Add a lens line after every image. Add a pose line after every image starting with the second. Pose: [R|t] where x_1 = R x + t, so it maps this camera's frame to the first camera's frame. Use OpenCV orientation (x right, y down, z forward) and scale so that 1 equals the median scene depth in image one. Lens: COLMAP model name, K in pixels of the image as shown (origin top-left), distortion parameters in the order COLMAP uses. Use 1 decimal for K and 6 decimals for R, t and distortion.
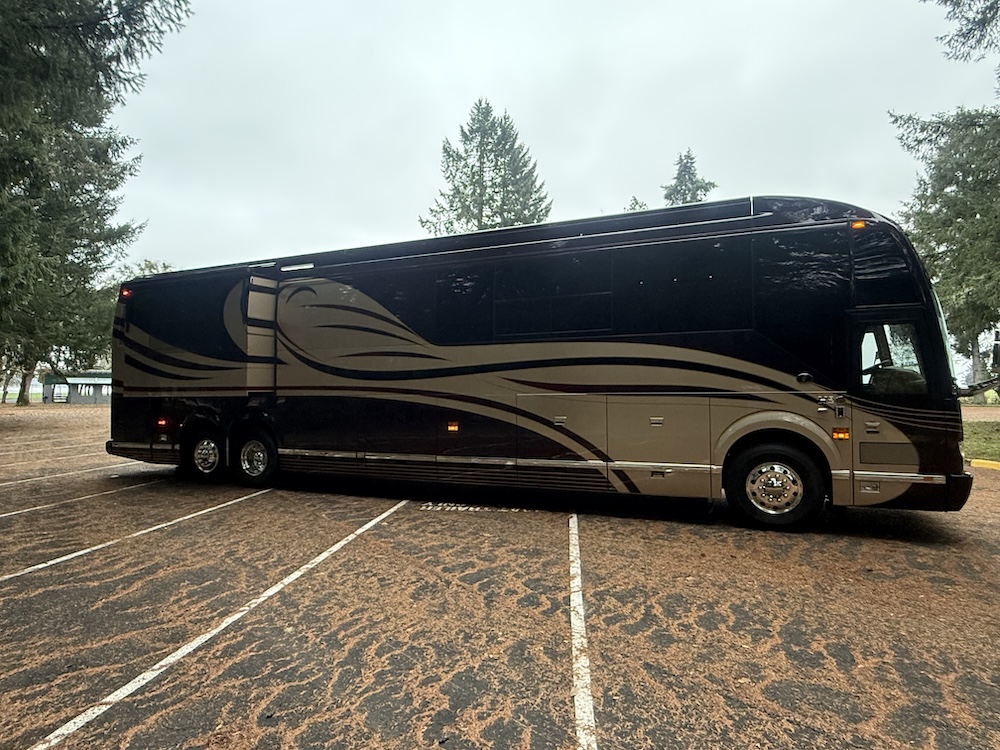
lens RADIAL K [[582.1, 0, 497.4], [0, 582.1, 373.1], [0, 0, 1]] dist [-0.003945, 0.003129]
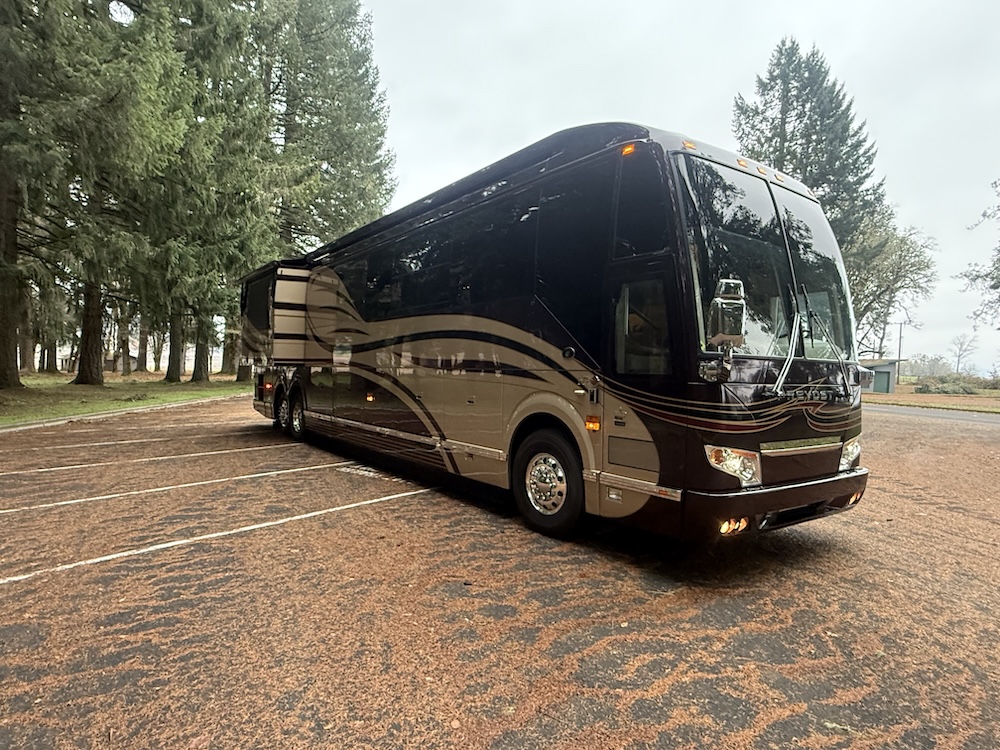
lens RADIAL K [[582.1, 0, 494.9], [0, 582.1, 373.9], [0, 0, 1]] dist [-0.003945, 0.003129]
pose [[0.857480, 0.026215, -0.513849, 0.854075], [-0.008077, 0.999264, 0.037501, 0.008871], [0.514454, -0.028006, 0.857060, 0.252961]]
